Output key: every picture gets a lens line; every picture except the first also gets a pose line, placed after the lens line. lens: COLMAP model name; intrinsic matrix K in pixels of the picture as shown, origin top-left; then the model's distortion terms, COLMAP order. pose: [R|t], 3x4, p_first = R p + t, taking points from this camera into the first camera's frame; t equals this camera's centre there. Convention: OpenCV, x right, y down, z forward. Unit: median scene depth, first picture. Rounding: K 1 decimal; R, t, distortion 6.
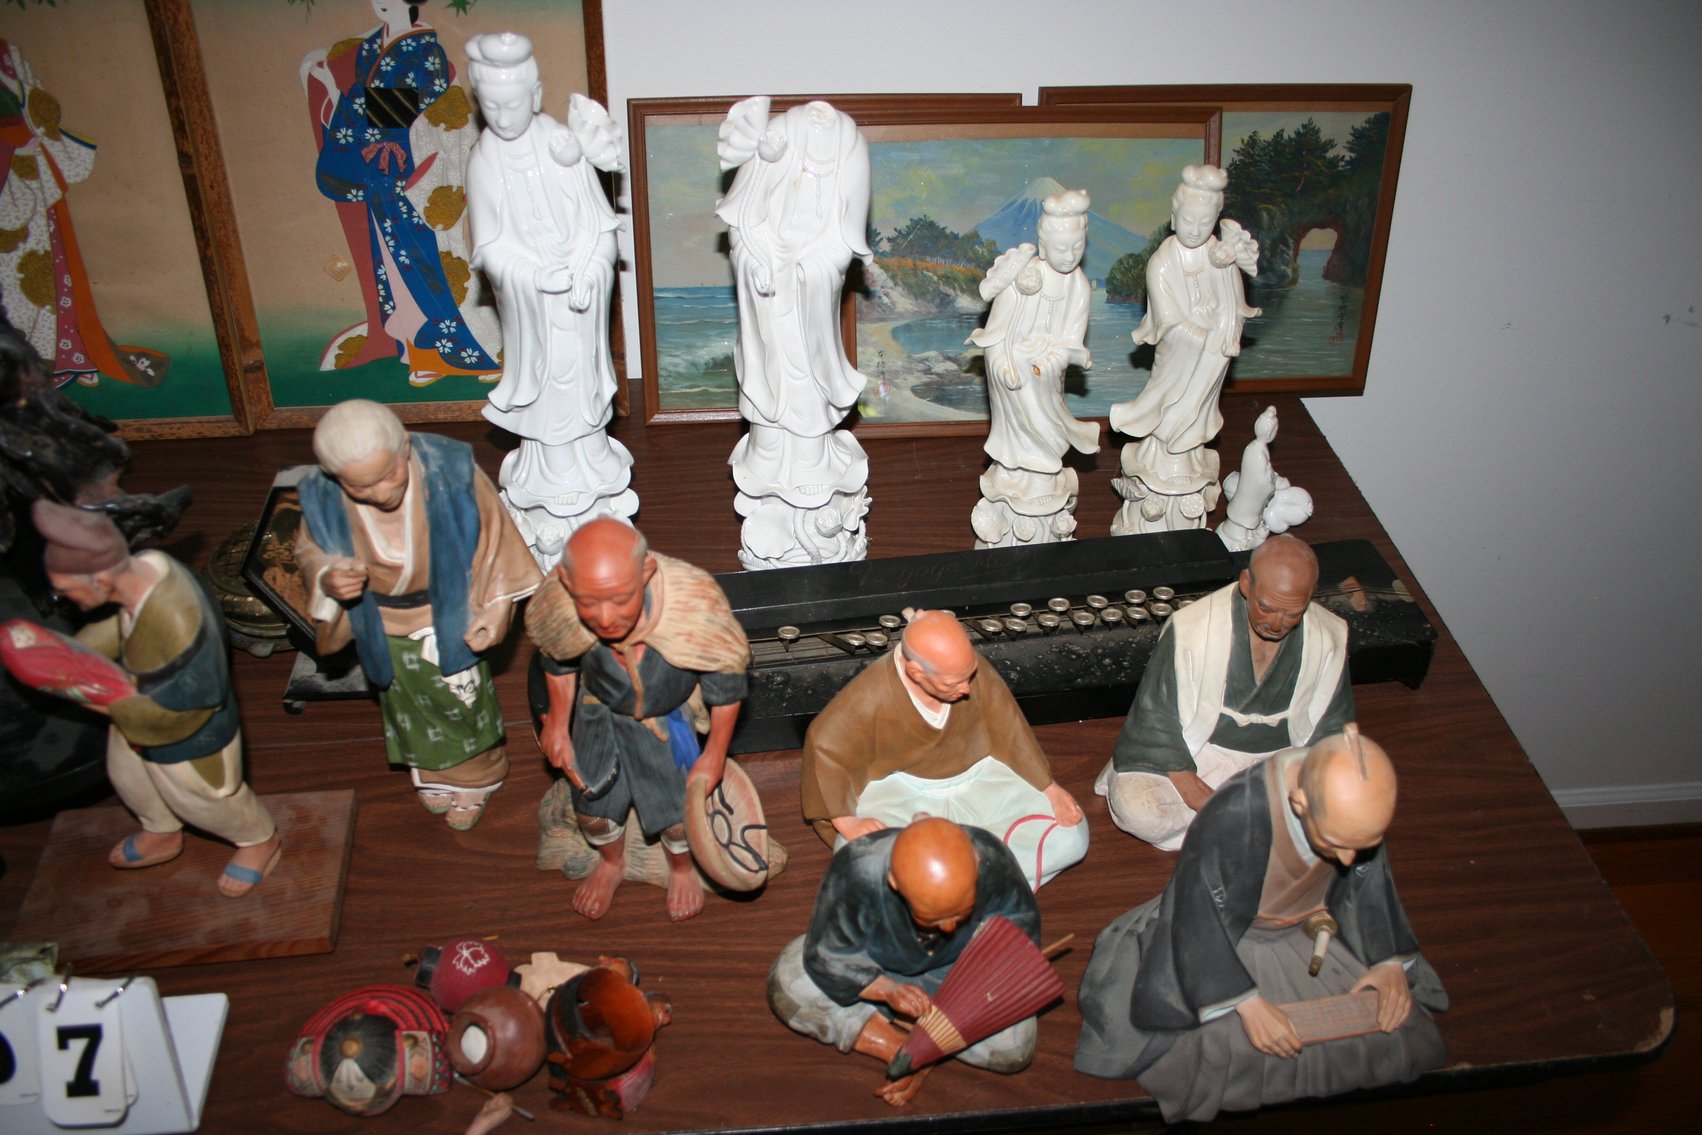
lens RADIAL K [[1433.1, 0, 851.4], [0, 1433.1, 590.3], [0, 0, 1]] dist [-0.155548, 0.126219]
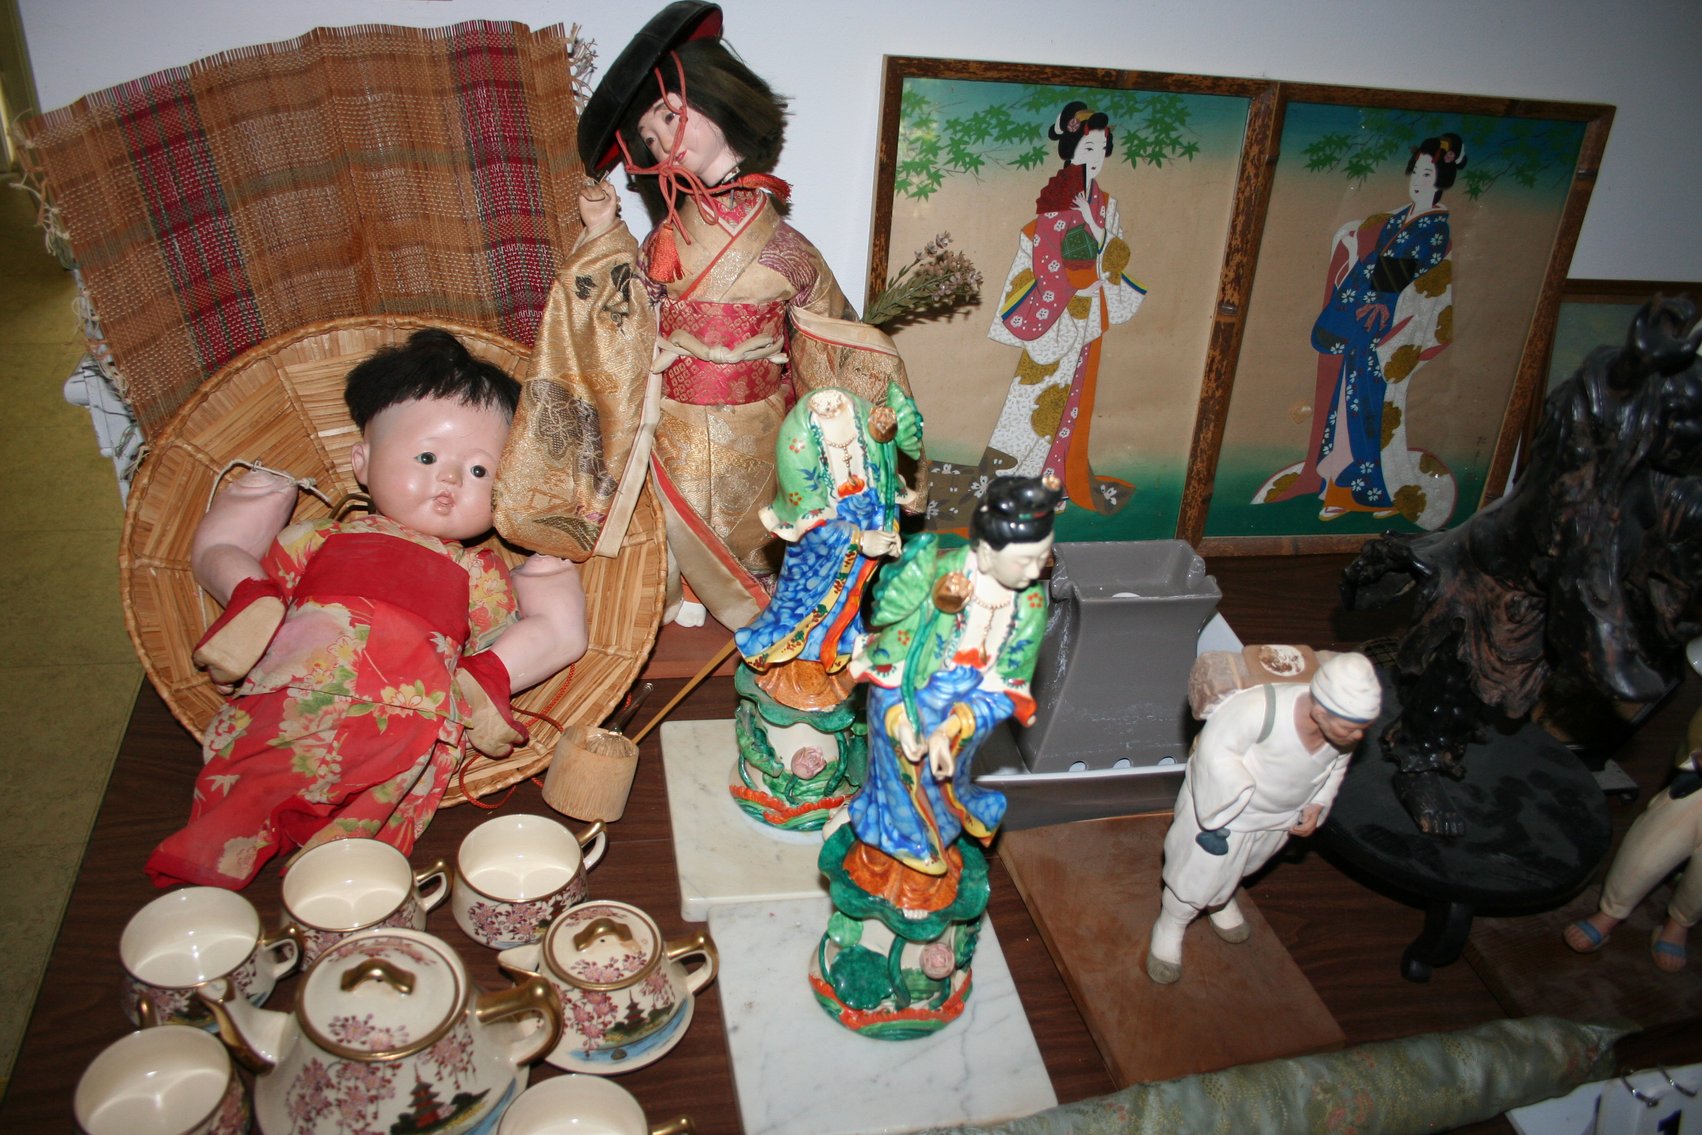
lens RADIAL K [[1433.1, 0, 843.7], [0, 1433.1, 582.4], [0, 0, 1]] dist [-0.155548, 0.126219]
pose [[0.992458, 0.002973, 0.122550, -0.849026], [0.008006, 0.995999, -0.089003, -0.001935], [-0.122324, 0.089313, 0.988464, -0.036441]]
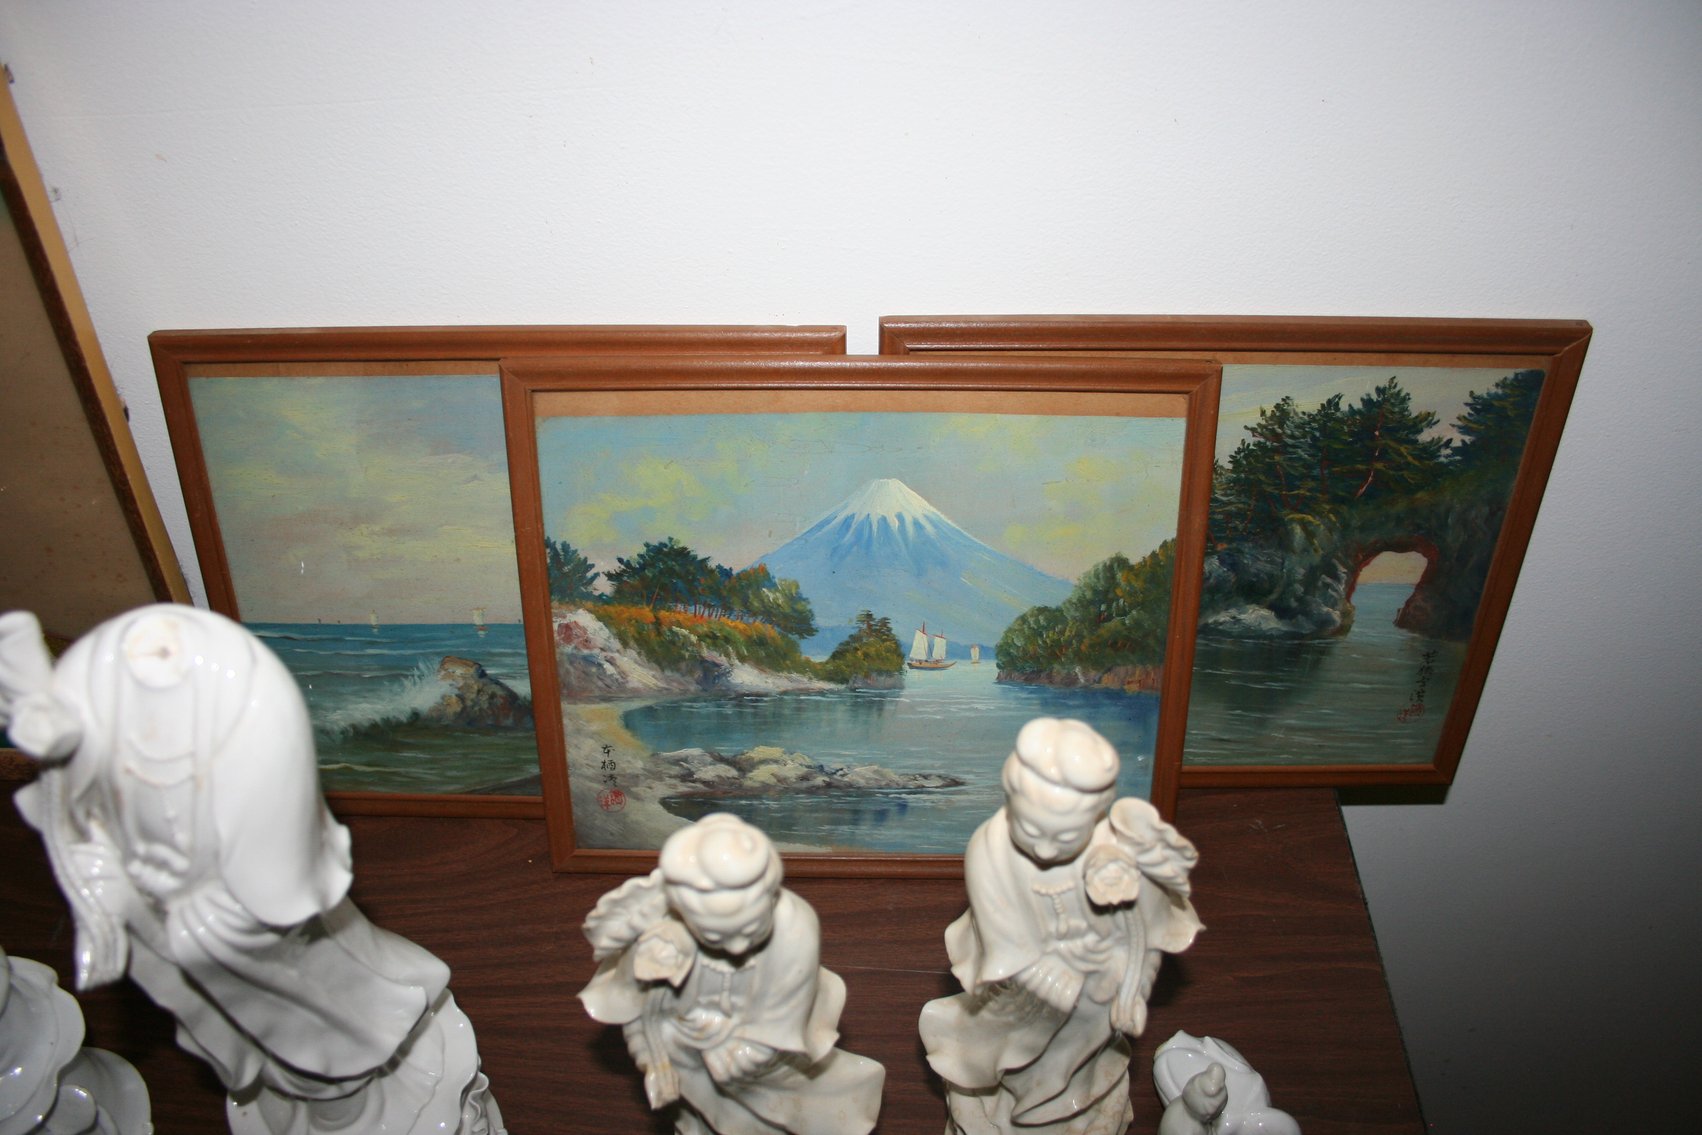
lens RADIAL K [[1433.1, 0, 846.8], [0, 1433.1, 597.9], [0, 0, 1]] dist [-0.155548, 0.126219]
pose [[0.994201, 0.059115, -0.089837, 0.174733], [-0.048332, 0.991861, 0.117794, -0.311483], [0.096069, -0.112769, 0.988966, 0.437679]]
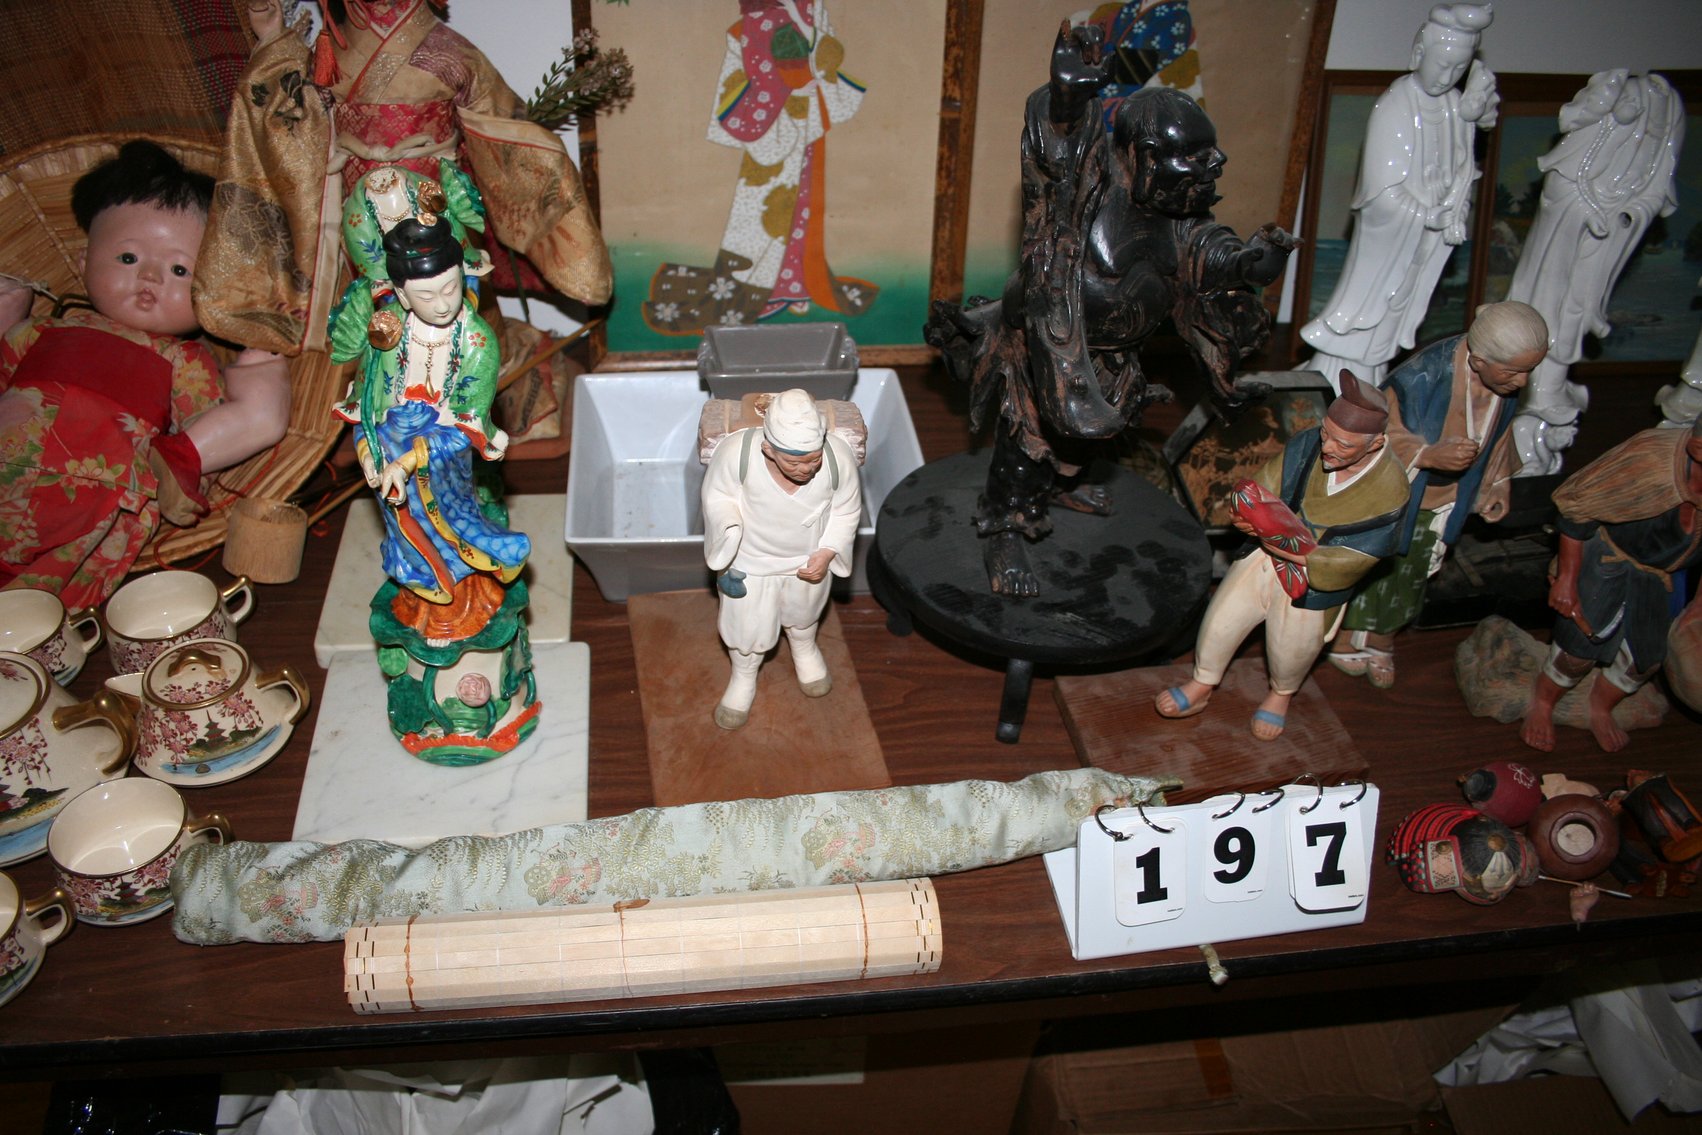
lens RADIAL K [[1433.1, 0, 842.0], [0, 1433.1, 587.9], [0, 0, 1]] dist [-0.155548, 0.126219]
pose [[0.999371, -0.003497, 0.035285, -0.563600], [0.003520, 0.999994, -0.000575, 0.064189], [-0.035283, 0.000699, 0.999377, -0.098813]]
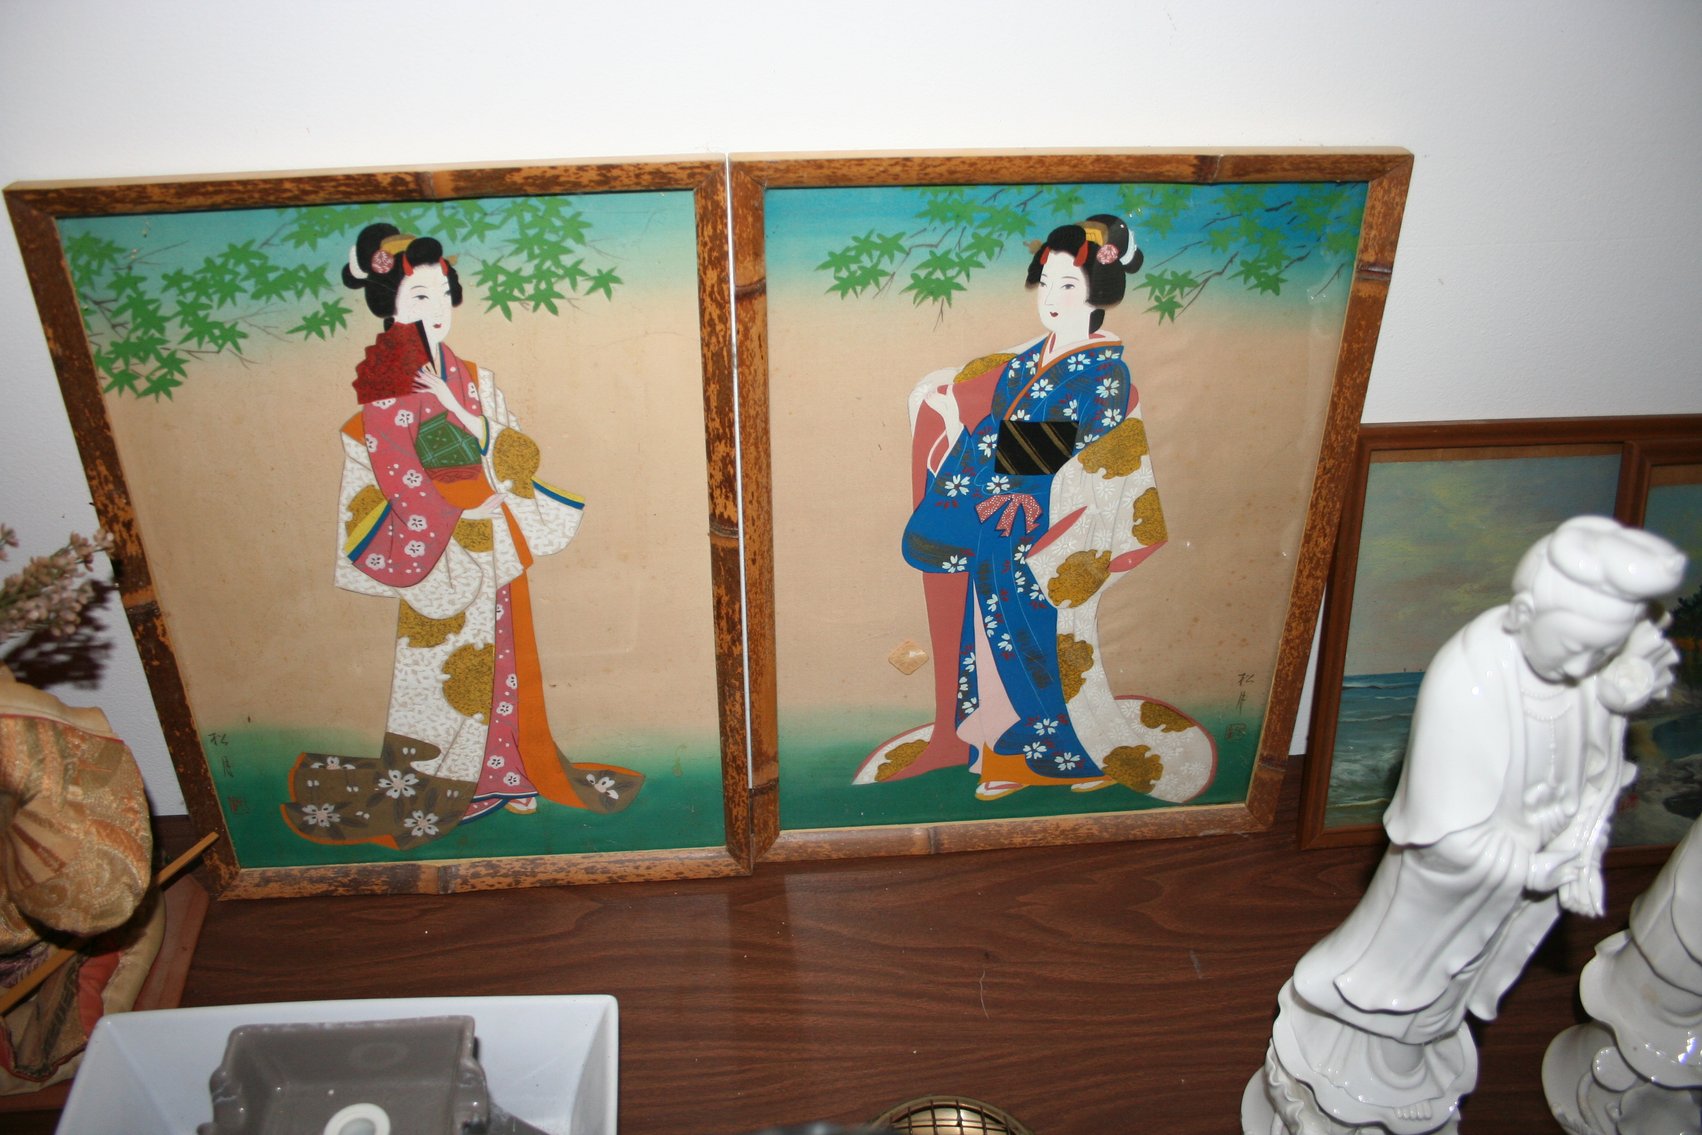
lens RADIAL K [[1433.1, 0, 839.9], [0, 1433.1, 595.2], [0, 0, 1]] dist [-0.155548, 0.126219]
pose [[0.999929, -0.004572, -0.010988, -0.388982], [0.004564, 0.999989, -0.000746, -0.258107], [0.010991, 0.000696, 0.999939, 0.295481]]
